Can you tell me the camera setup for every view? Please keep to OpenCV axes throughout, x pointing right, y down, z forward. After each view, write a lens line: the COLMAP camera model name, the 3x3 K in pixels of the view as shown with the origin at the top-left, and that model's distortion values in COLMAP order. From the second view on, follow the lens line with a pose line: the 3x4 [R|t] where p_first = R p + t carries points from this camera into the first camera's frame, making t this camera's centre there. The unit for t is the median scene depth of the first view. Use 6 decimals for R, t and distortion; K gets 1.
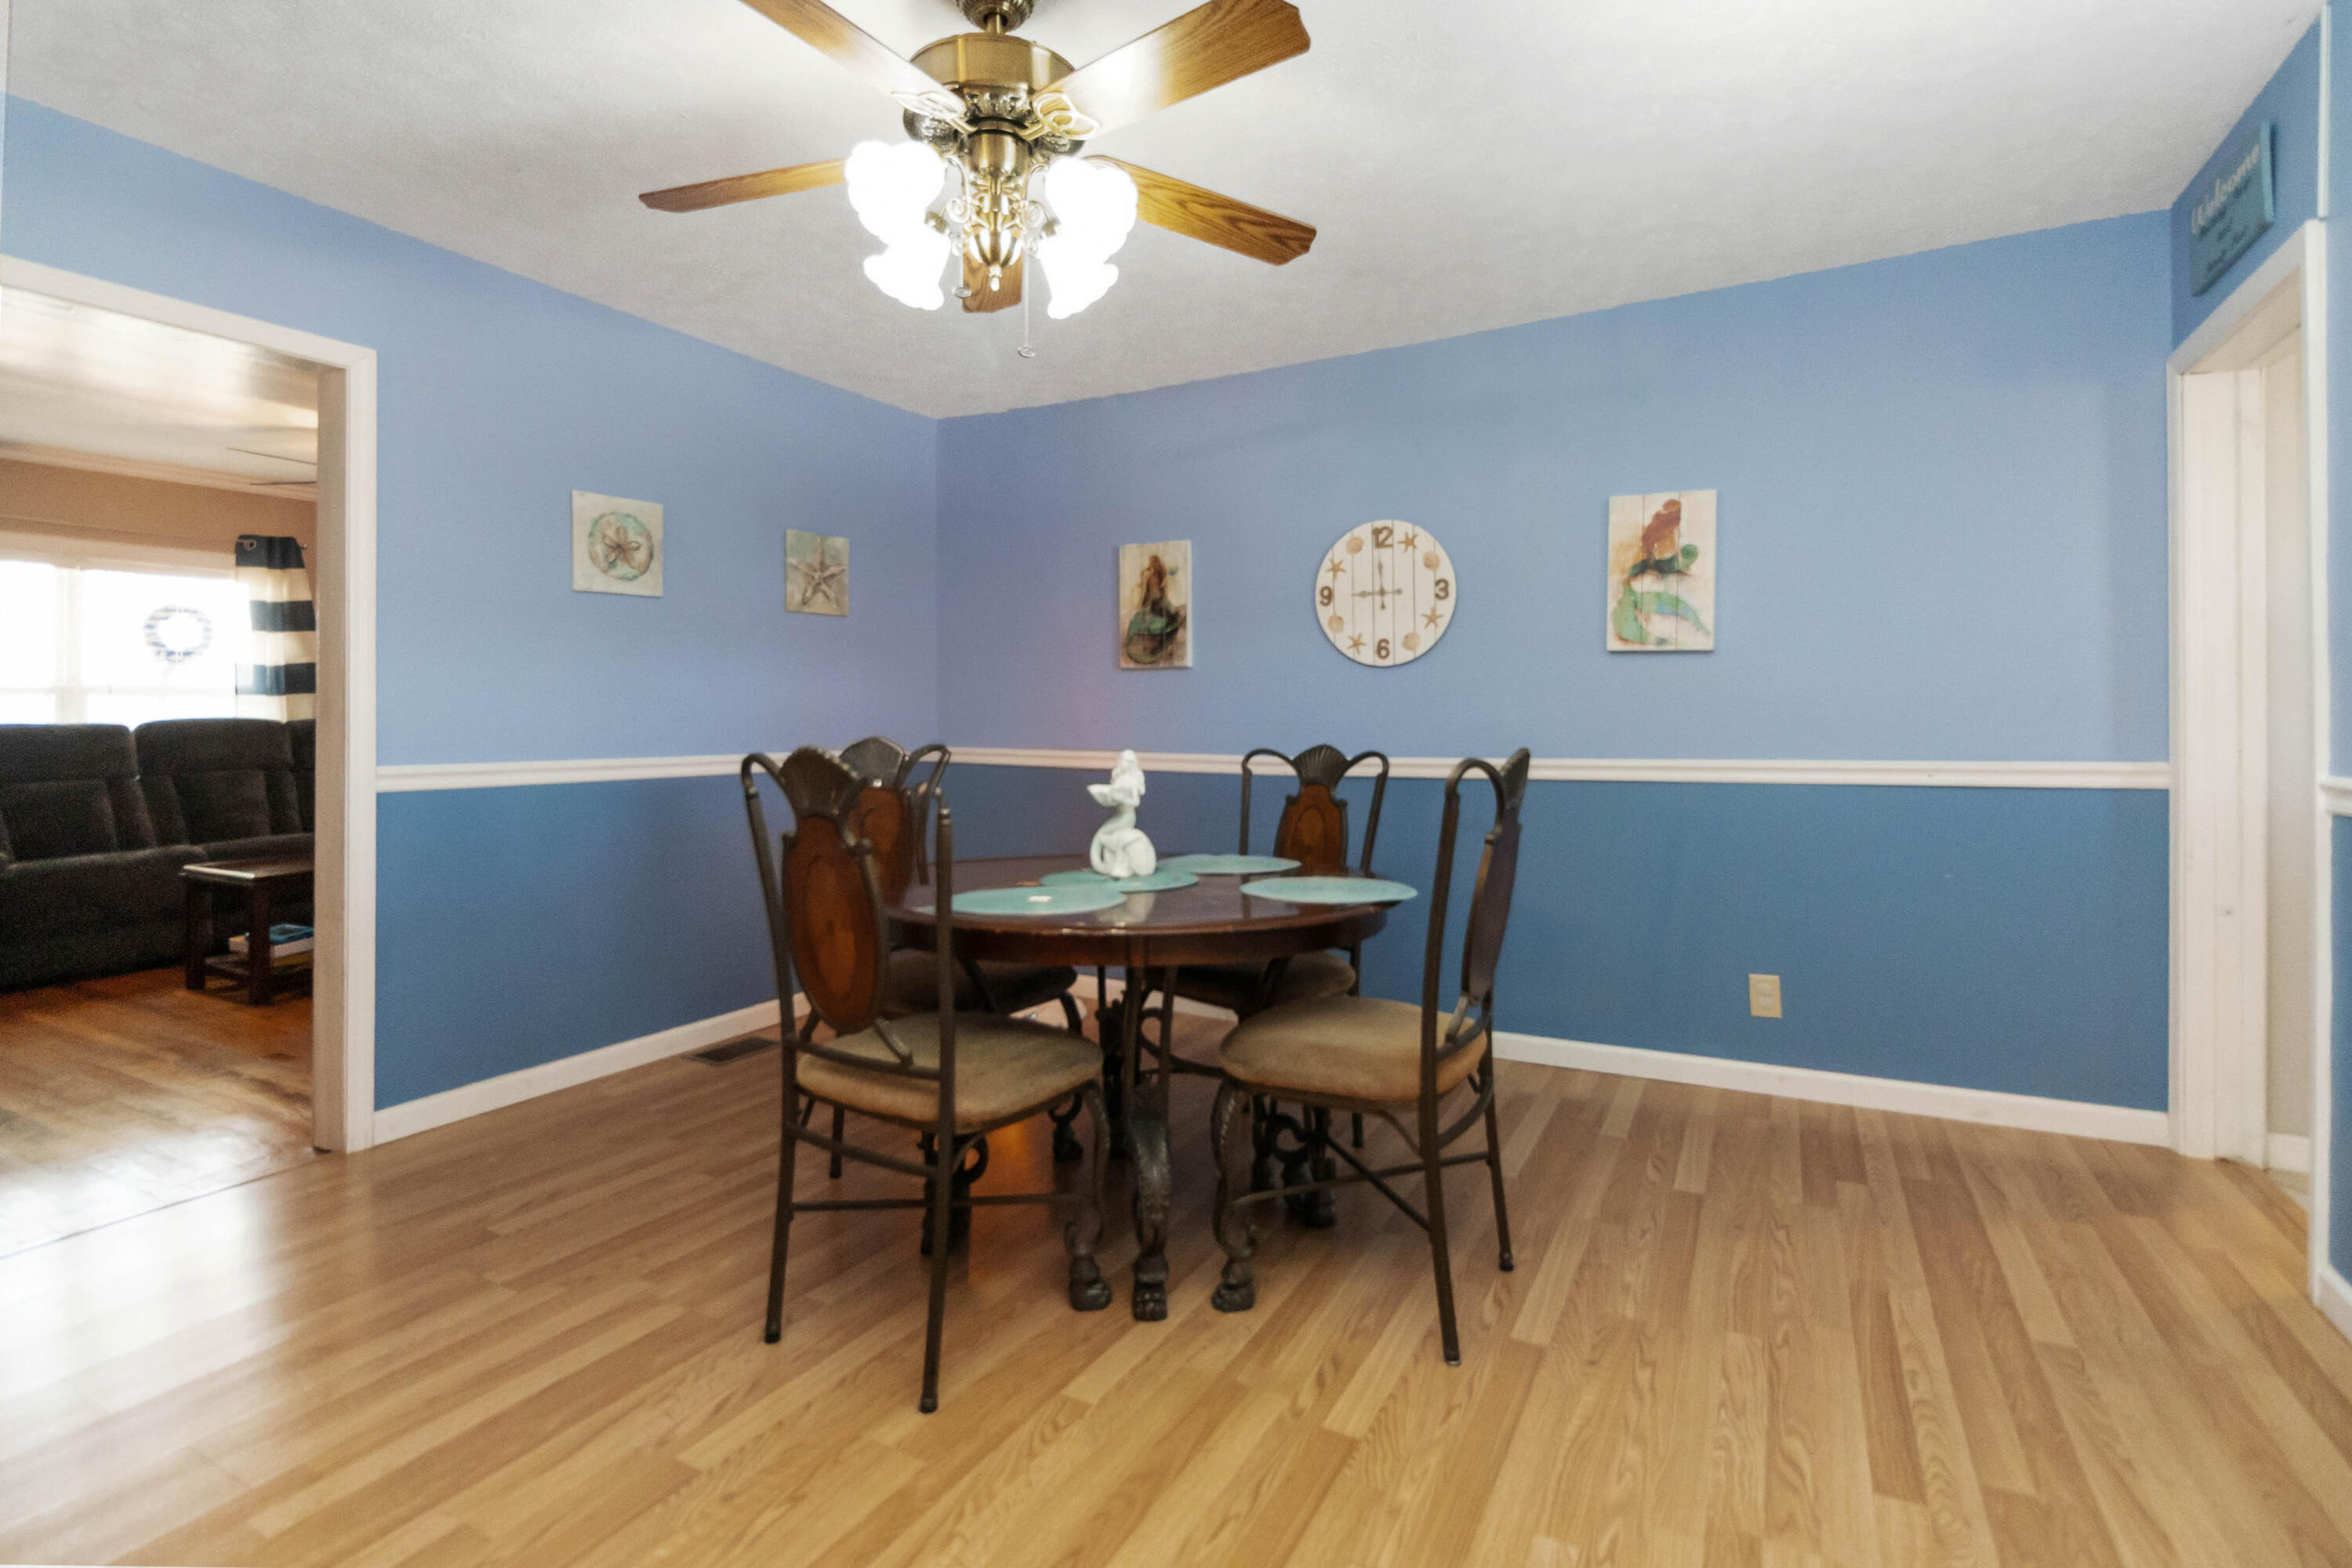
lens RADIAL K [[1099.2, 0, 1190.0], [0, 1099.2, 711.9], [0, 0, 1]] dist [-0.001469, 0.002042]
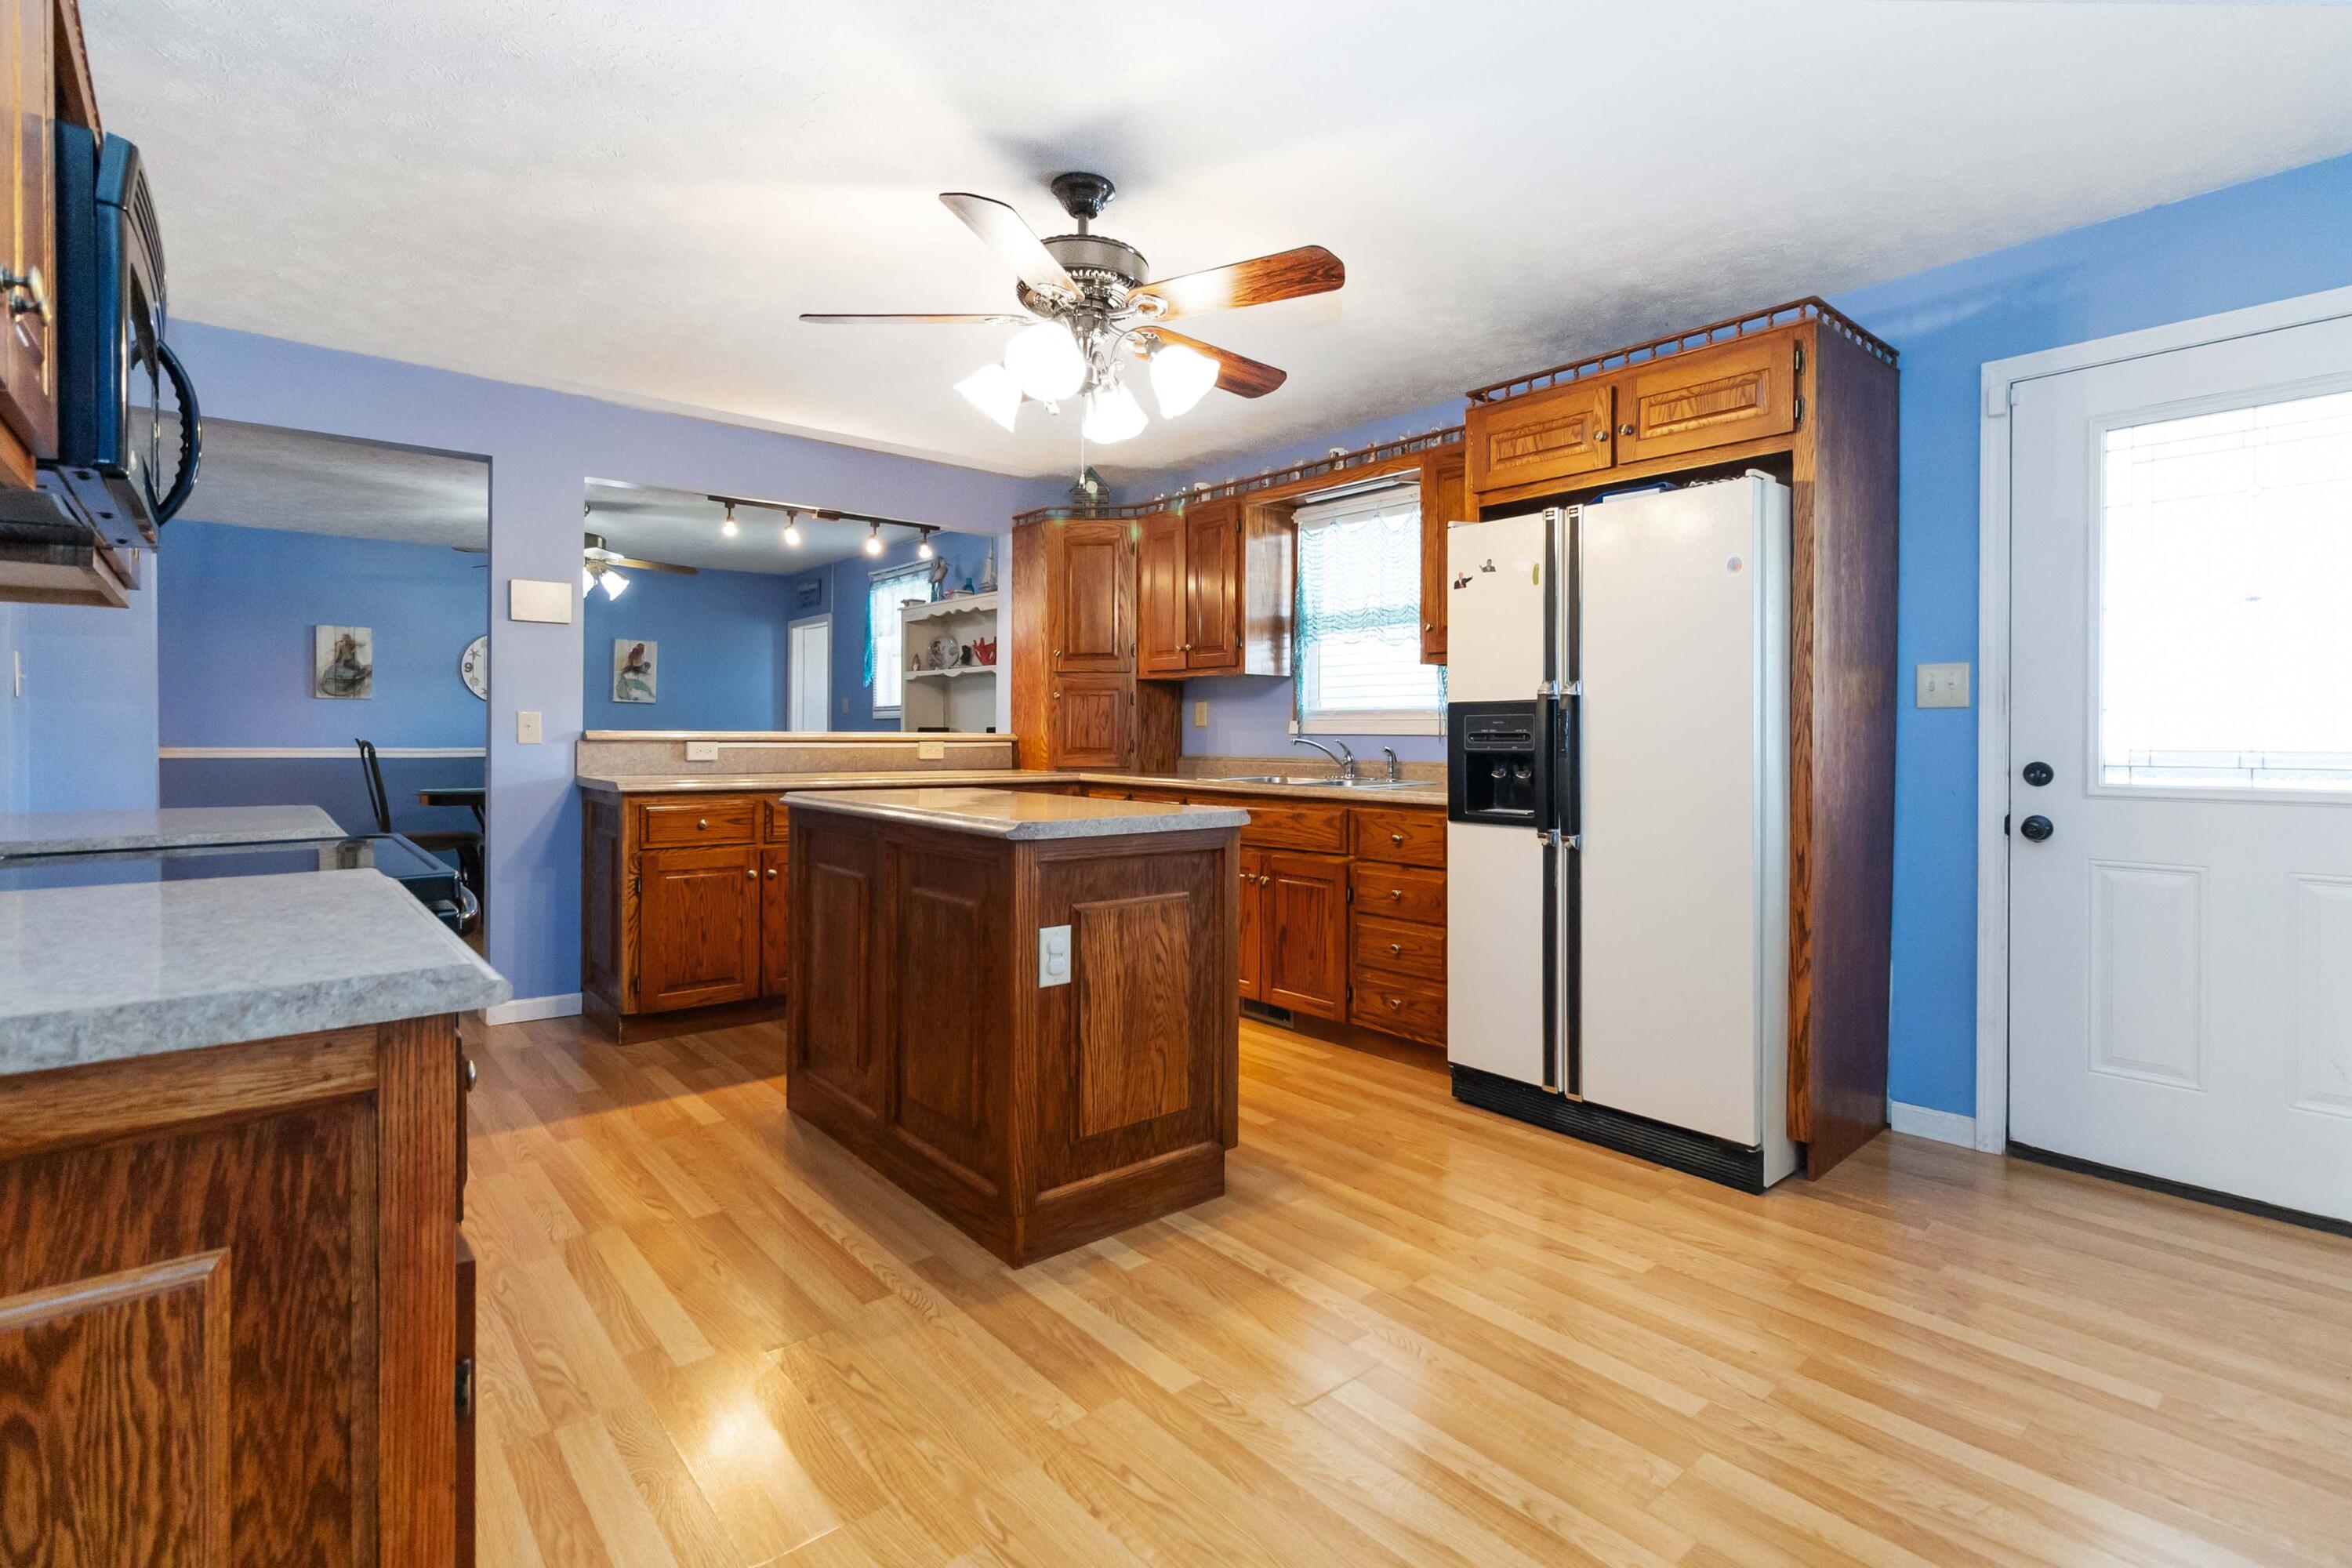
lens RADIAL K [[1099.2, 0, 1178.2], [0, 1099.2, 741.4], [0, 0, 1]] dist [-0.001469, 0.002042]
pose [[0.363970, -0.003623, 0.931404, -1.332595], [-0.007386, 0.999950, 0.006775, 0.006982], [-0.931381, -0.009345, 0.363925, -0.982314]]
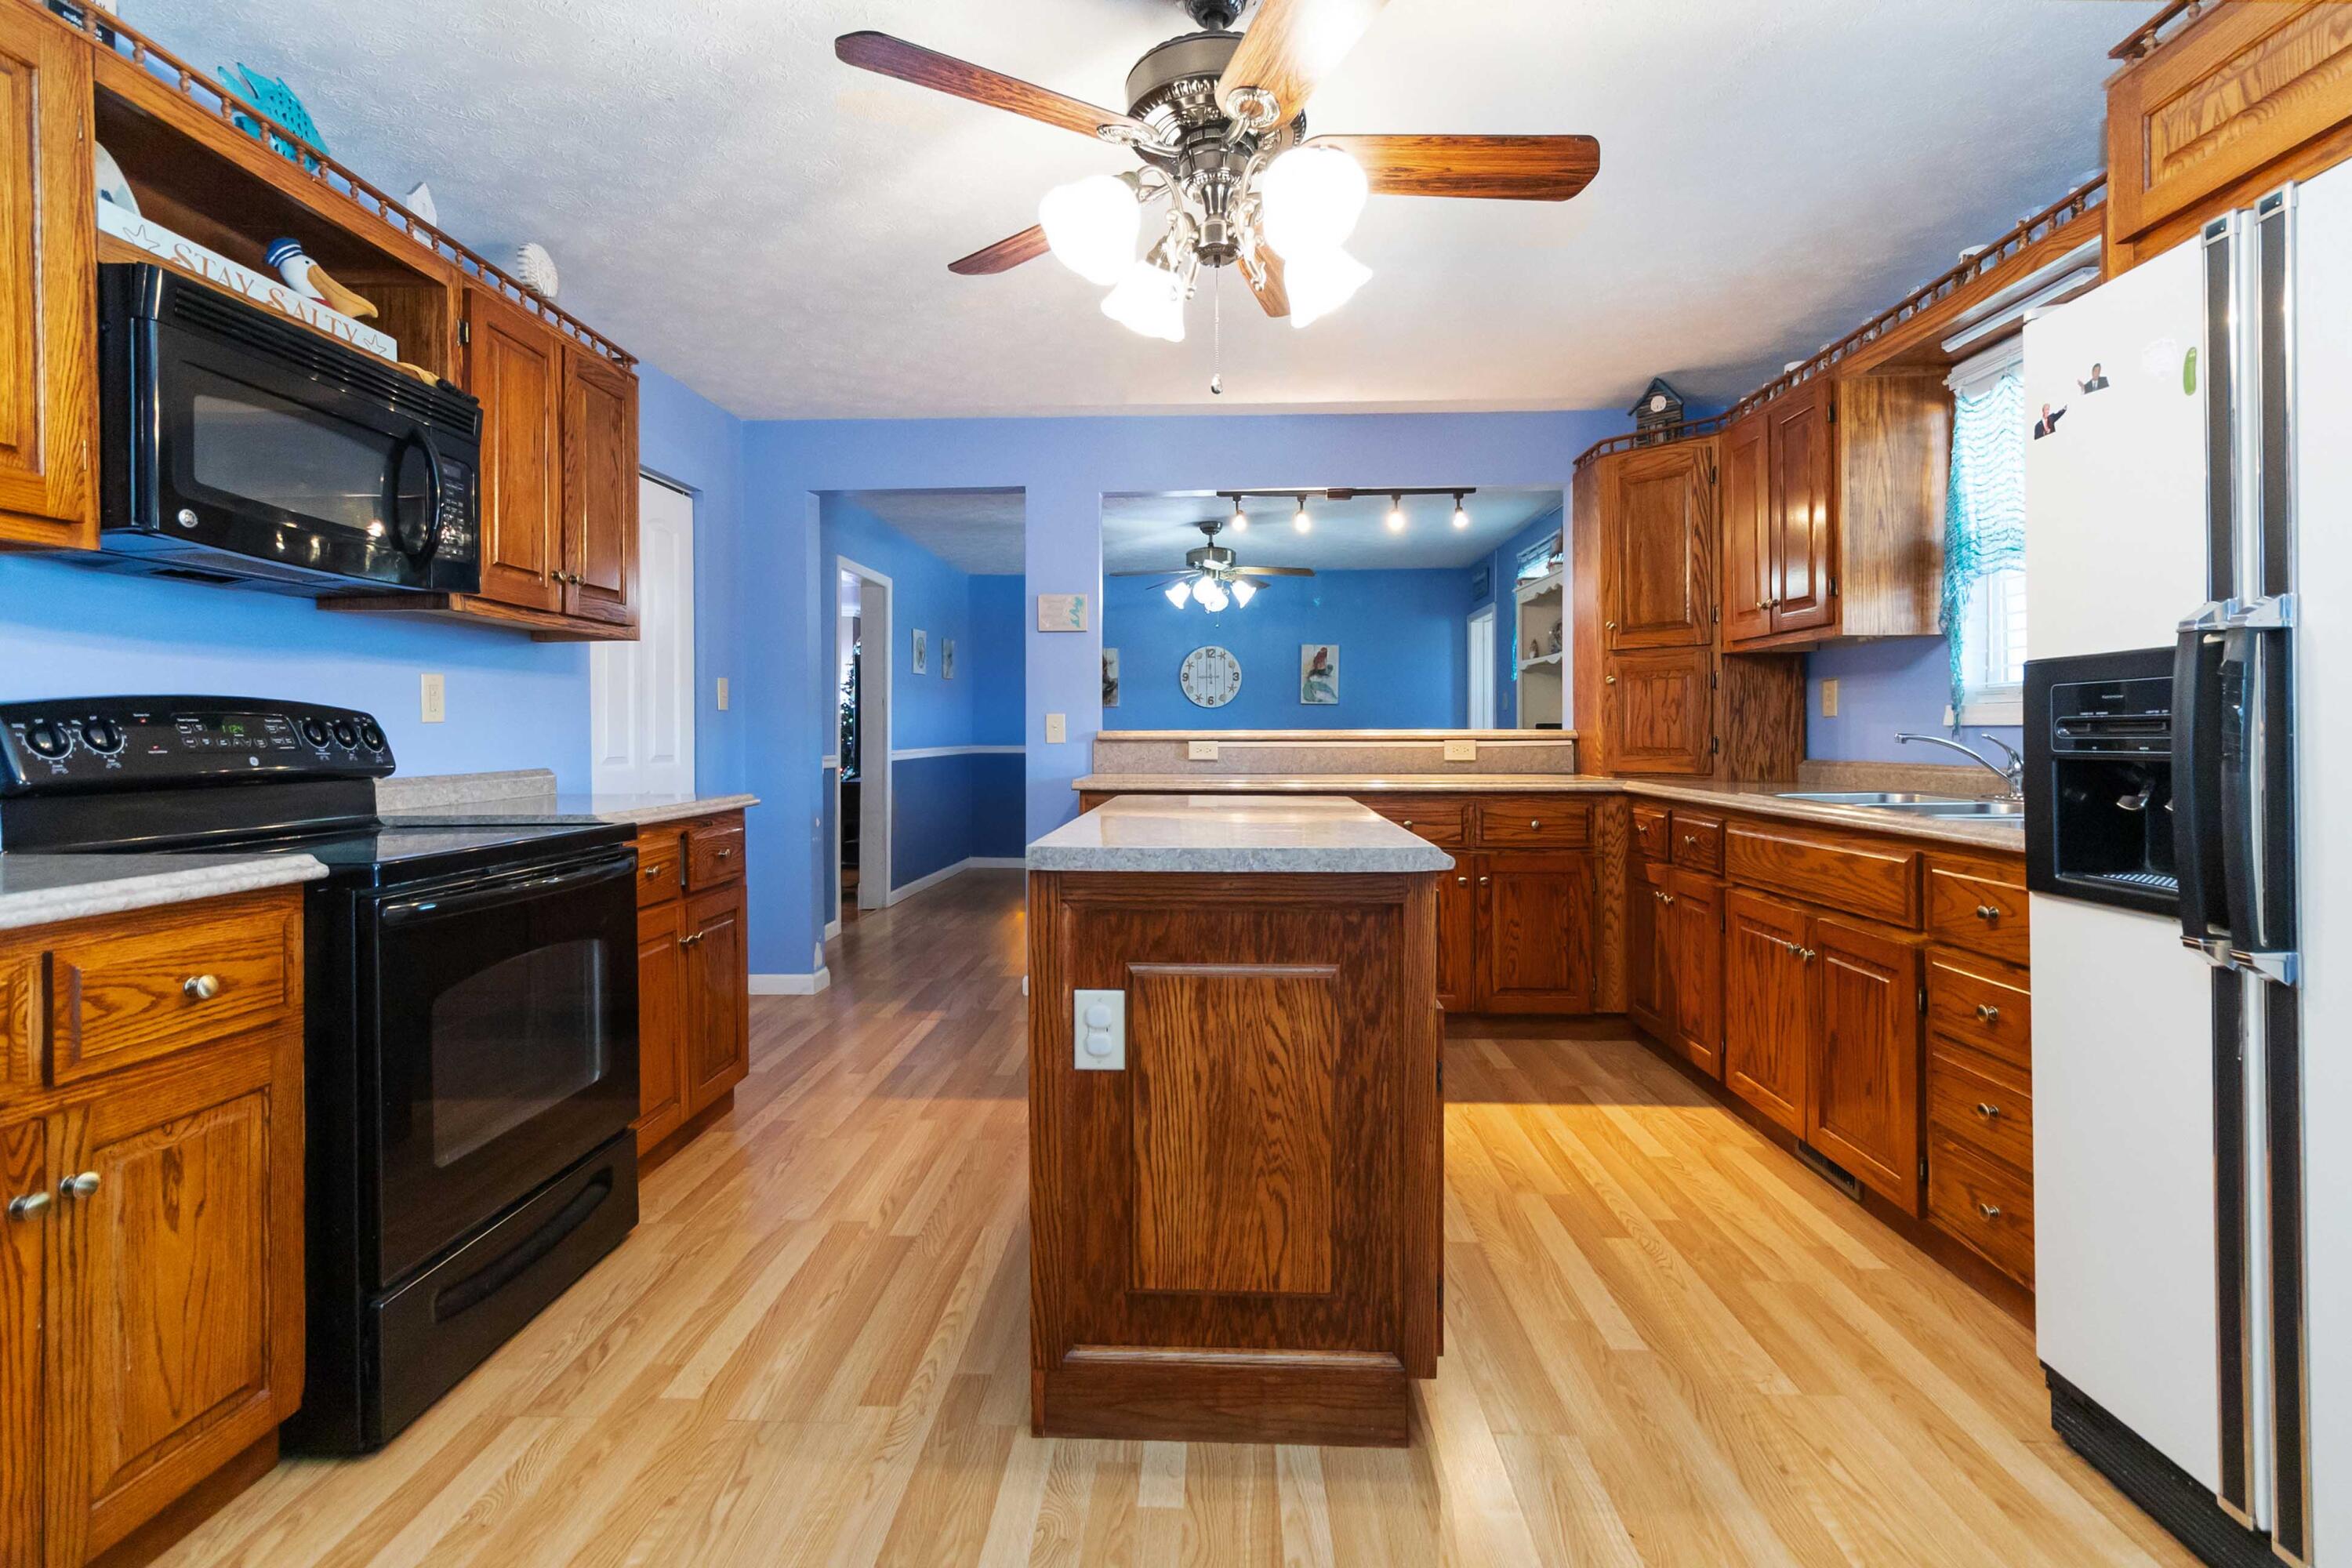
lens RADIAL K [[1099.2, 0, 1178.5], [0, 1099.2, 736.3], [0, 0, 1]] dist [-0.001469, 0.002042]
pose [[0.898381, -0.004603, 0.439193, -0.946365], [0.002860, 0.999985, 0.004631, 0.008507], [-0.439208, -0.002904, 0.898381, -1.119400]]
